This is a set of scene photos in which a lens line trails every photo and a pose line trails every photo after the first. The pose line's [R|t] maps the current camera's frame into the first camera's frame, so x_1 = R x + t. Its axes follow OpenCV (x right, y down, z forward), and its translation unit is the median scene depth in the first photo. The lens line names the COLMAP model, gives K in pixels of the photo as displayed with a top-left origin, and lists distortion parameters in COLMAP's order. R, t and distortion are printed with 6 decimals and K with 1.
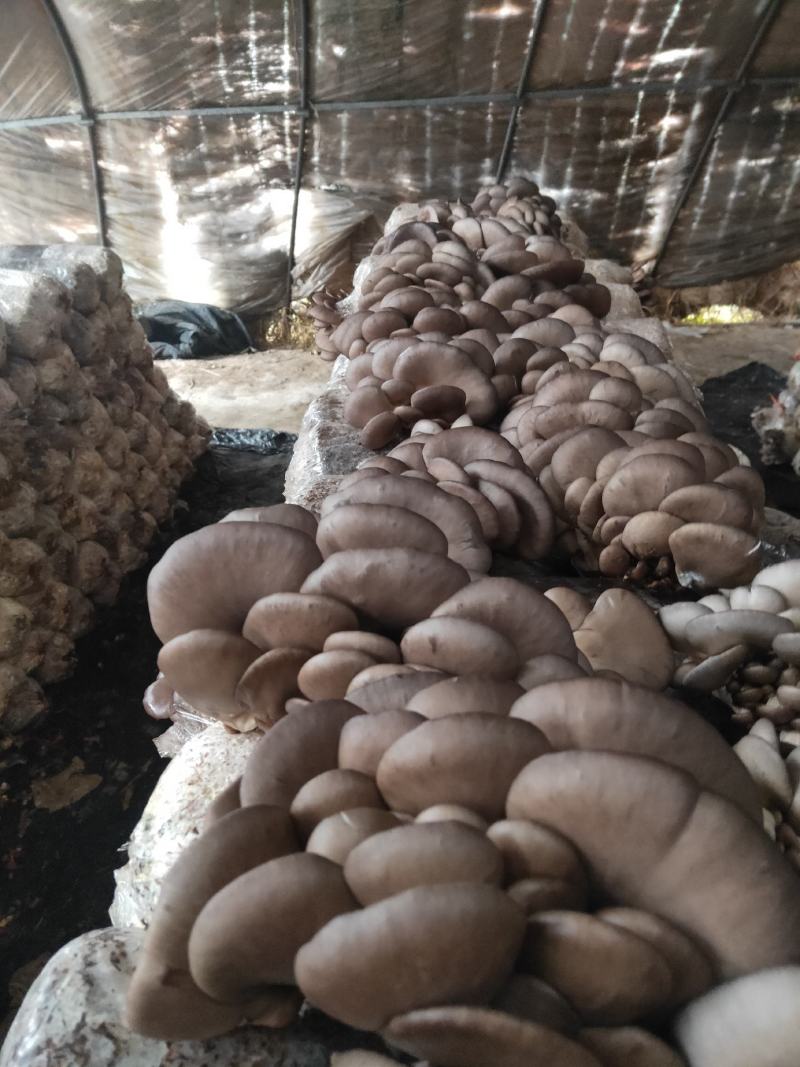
lens RADIAL K [[785.9, 0, 400.0], [0, 785.9, 533.5], [0, 0, 1]] dist [0.088482, -0.074609]
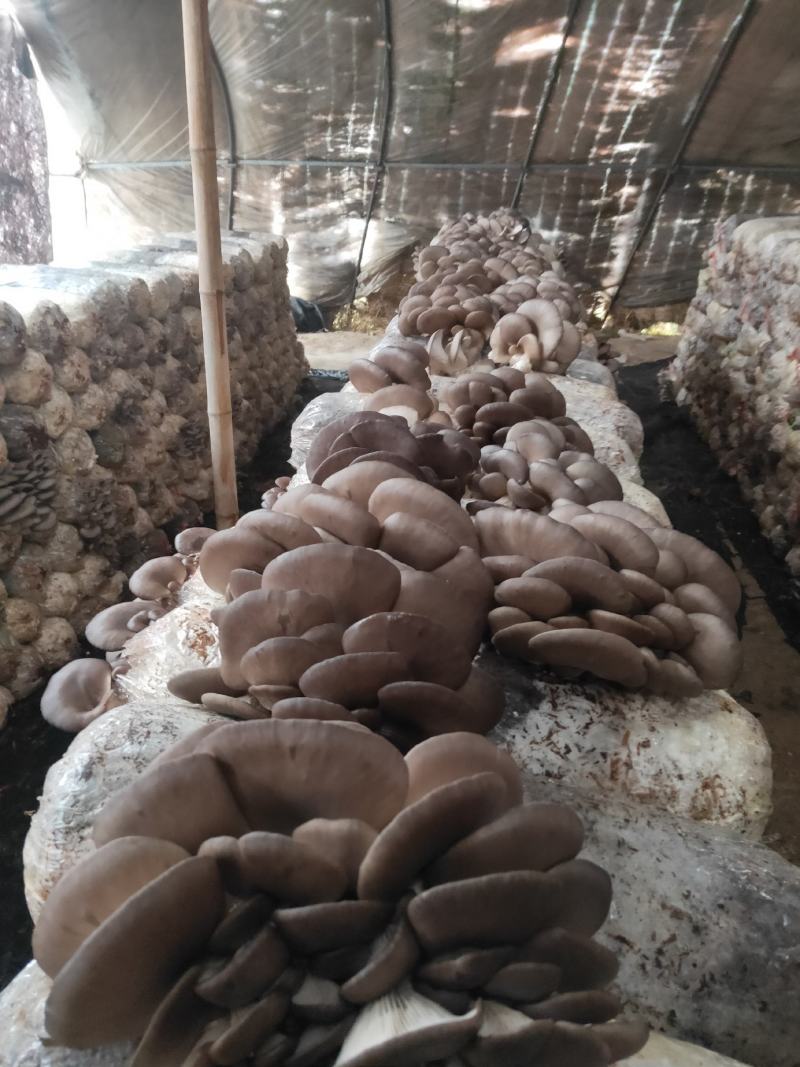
lens RADIAL K [[785.9, 0, 400.0], [0, 785.9, 533.5], [0, 0, 1]] dist [0.088482, -0.074609]
pose [[0.997804, 0.066169, -0.002823, -0.031288], [-0.066222, 0.996117, -0.058016, 0.218513], [-0.001026, 0.058075, 0.998312, -0.410715]]
